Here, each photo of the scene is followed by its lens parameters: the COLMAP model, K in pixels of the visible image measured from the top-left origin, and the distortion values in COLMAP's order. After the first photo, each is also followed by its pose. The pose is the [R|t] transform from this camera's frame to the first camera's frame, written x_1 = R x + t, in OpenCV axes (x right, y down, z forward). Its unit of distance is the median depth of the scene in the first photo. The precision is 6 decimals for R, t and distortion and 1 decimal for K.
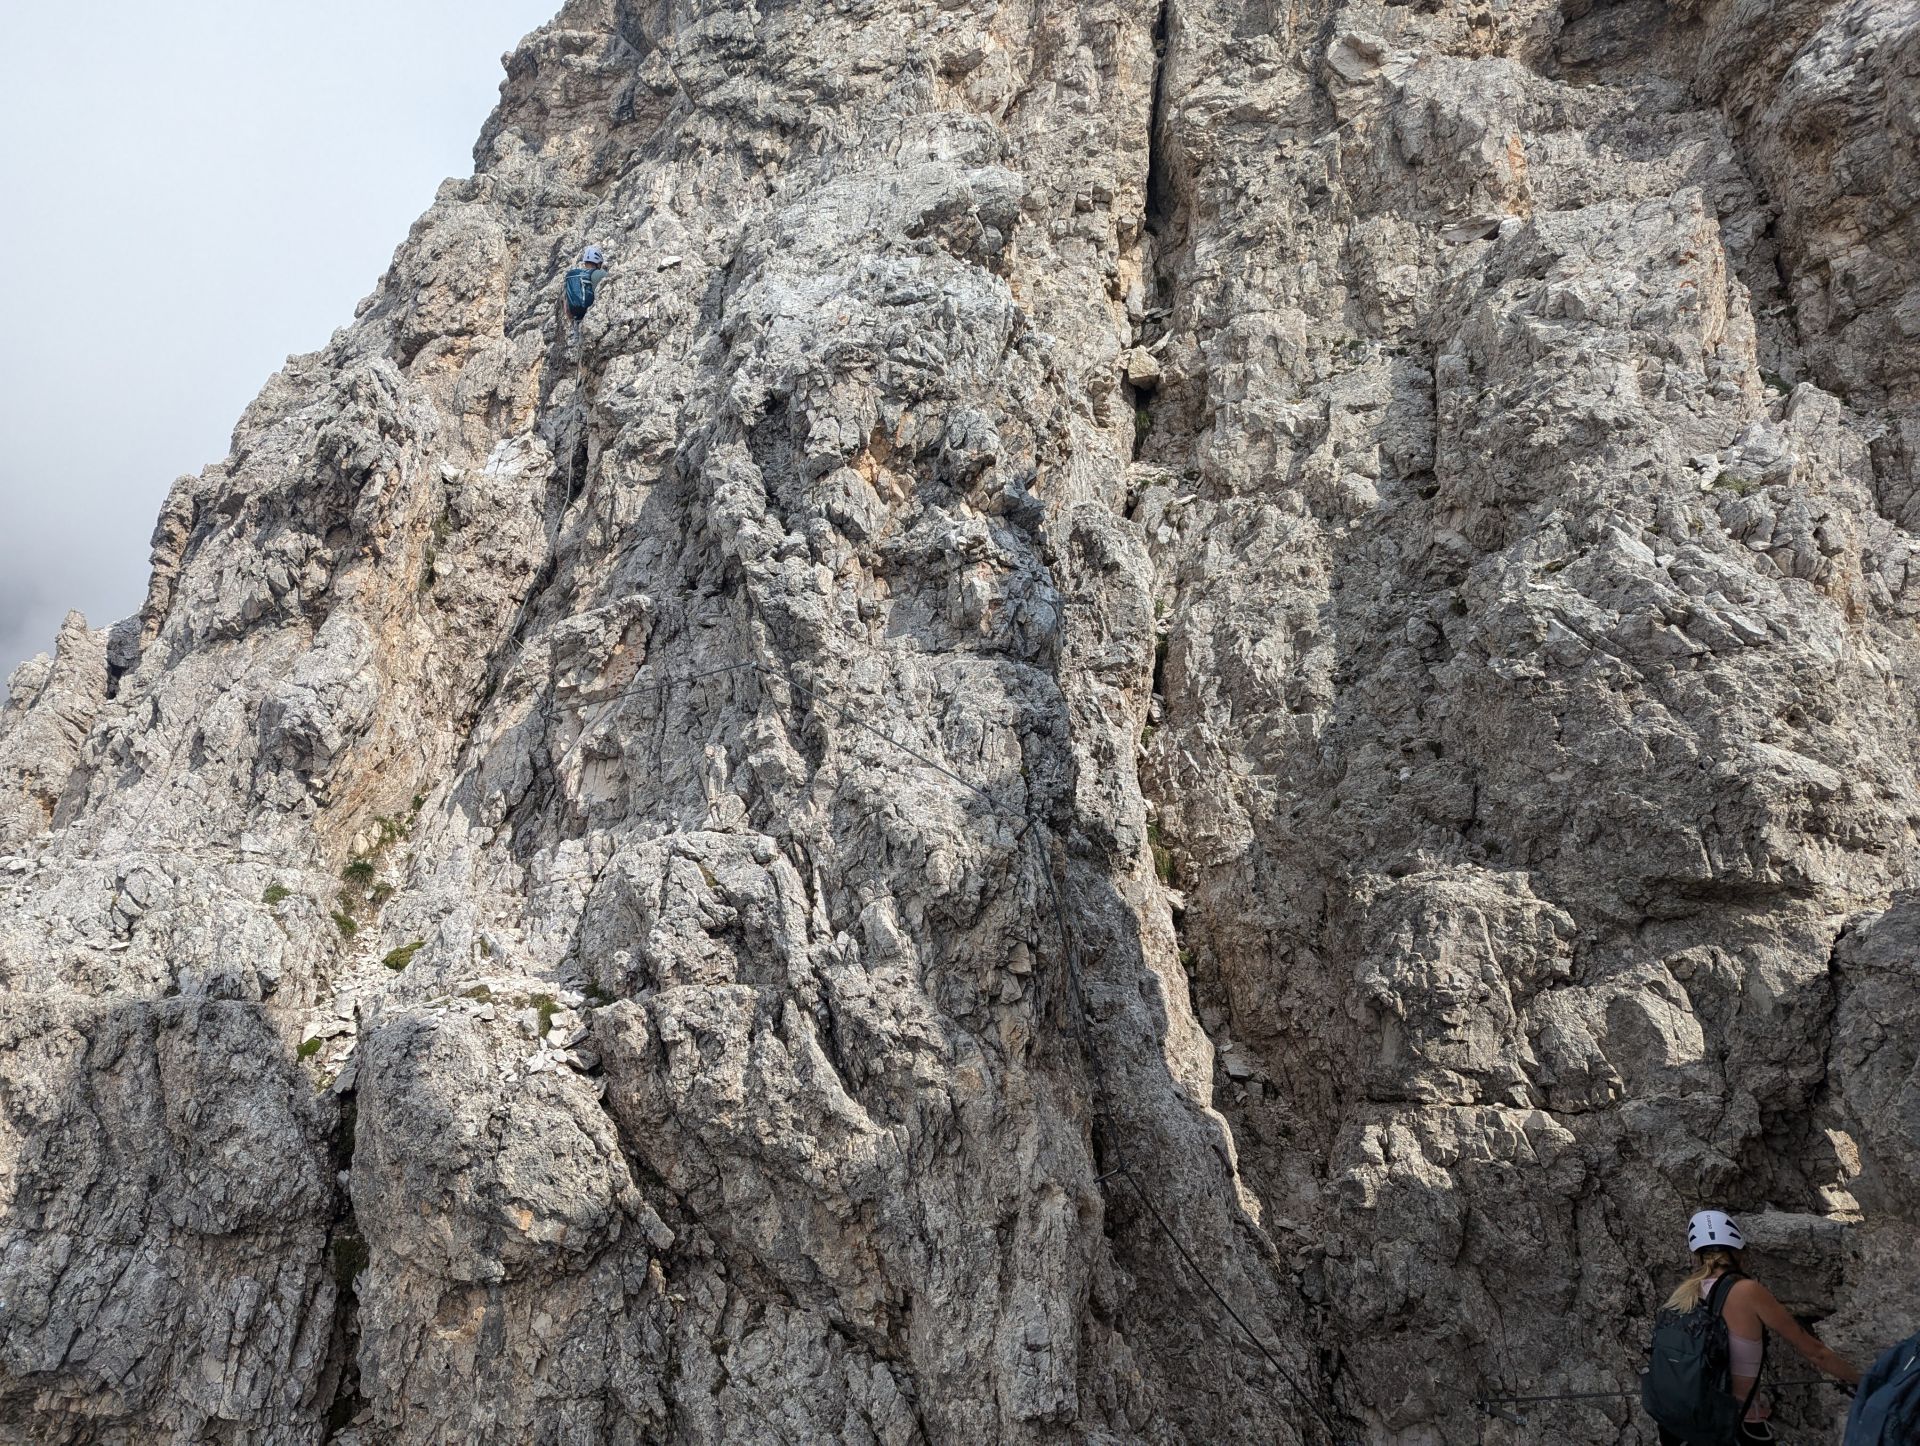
lens RADIAL K [[1386.5, 0, 952.5], [0, 1386.5, 735.6], [0, 0, 1]] dist [0.077423, -0.064979]
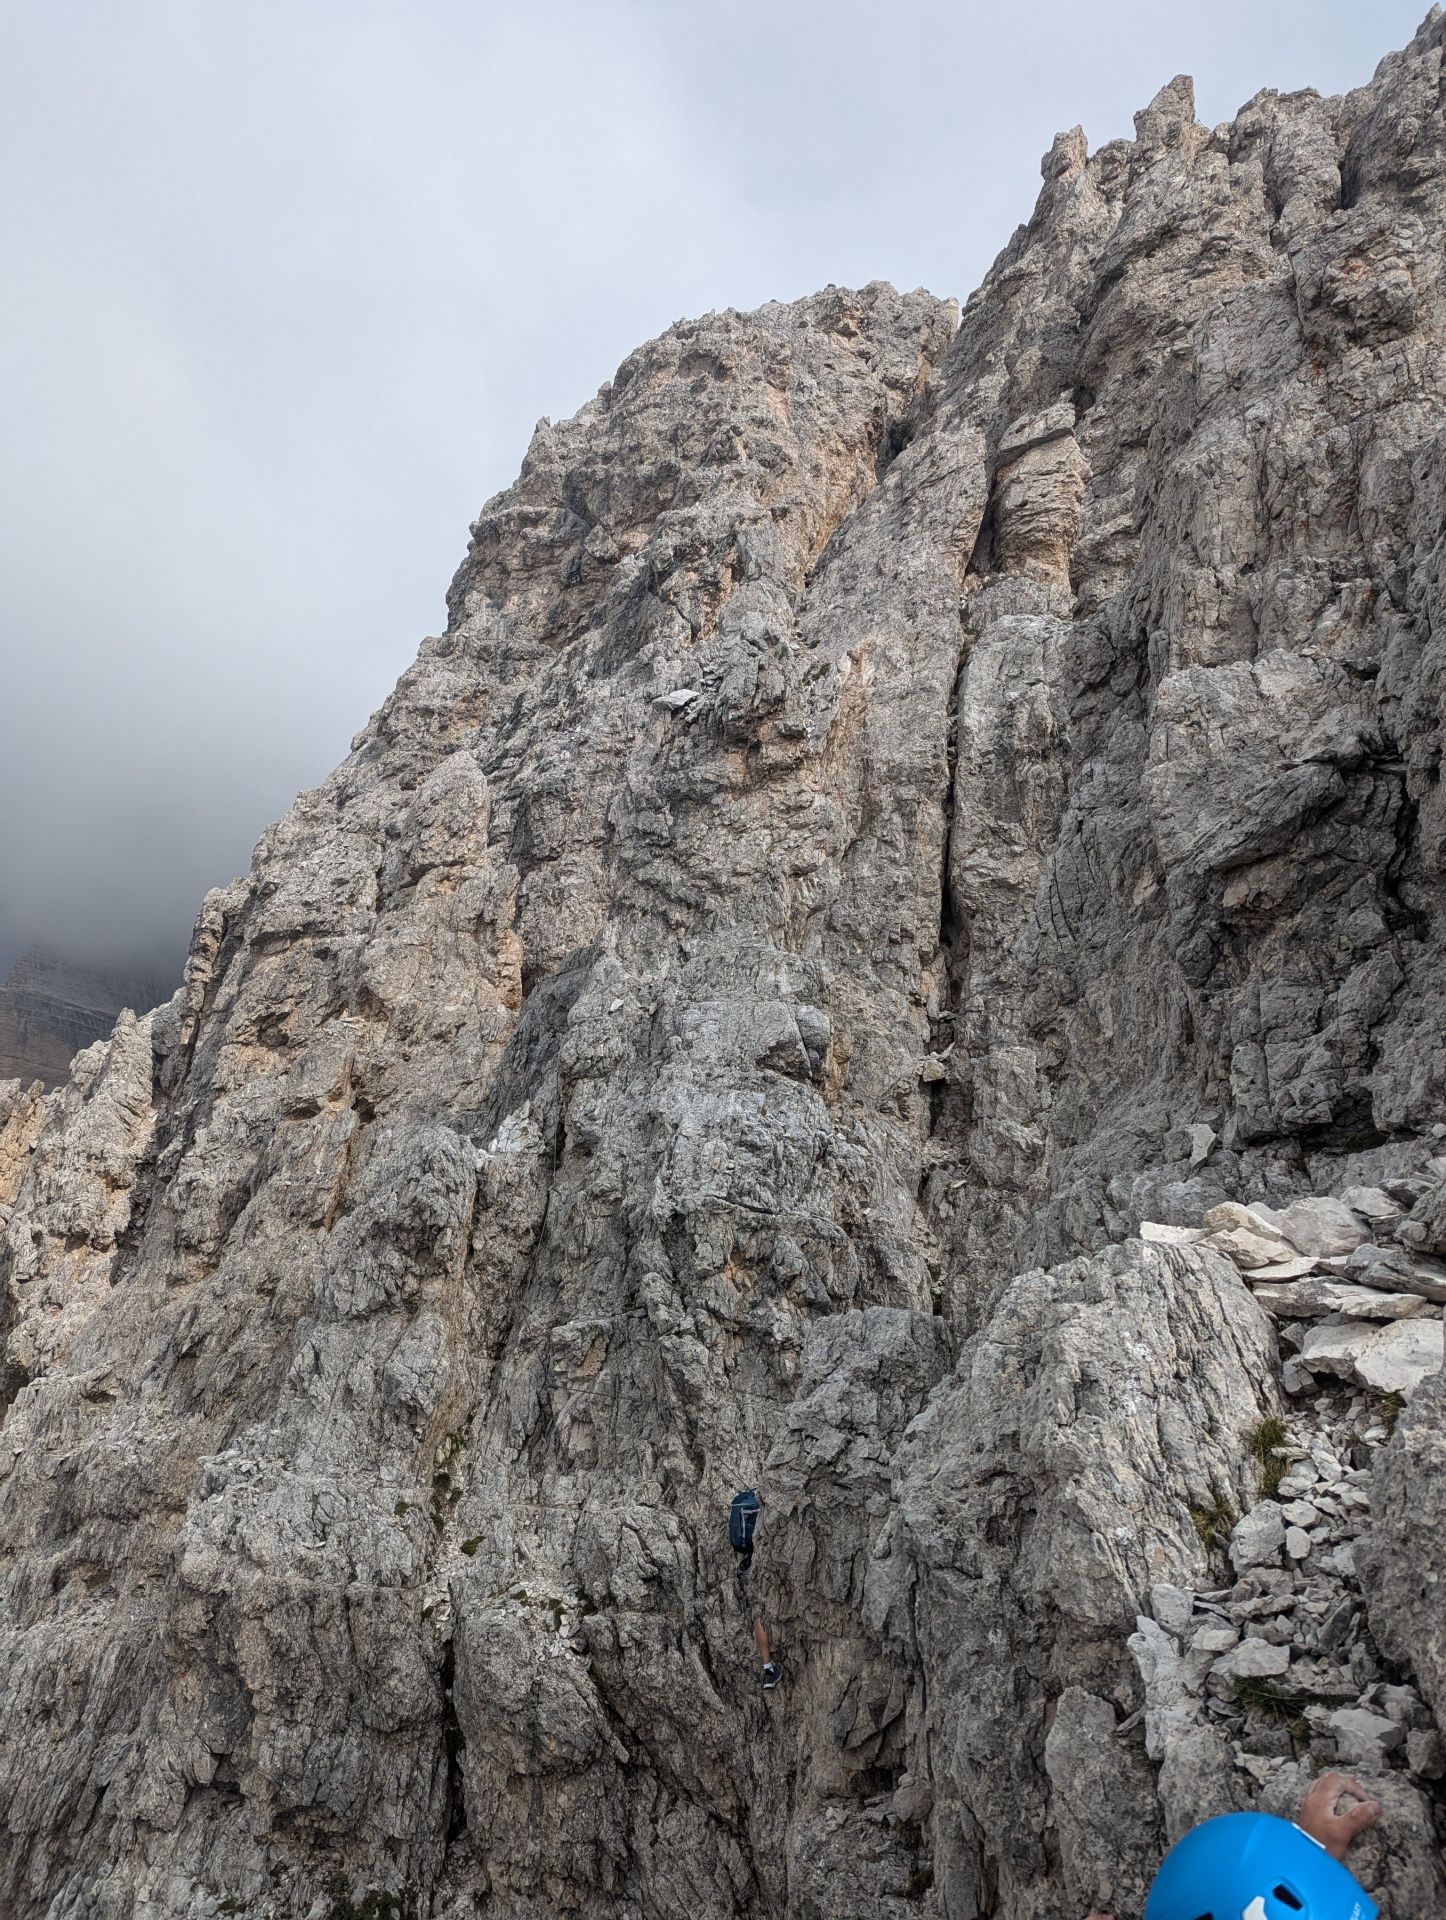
lens RADIAL K [[1386.5, 0, 727.8], [0, 1386.5, 945.3], [0, 0, 1]] dist [0.077423, -0.064979]
pose [[0.991821, -0.033959, -0.123039, 0.147963], [0.027903, 0.998328, -0.050618, -0.458200], [0.124552, 0.046771, 0.991110, -0.666235]]
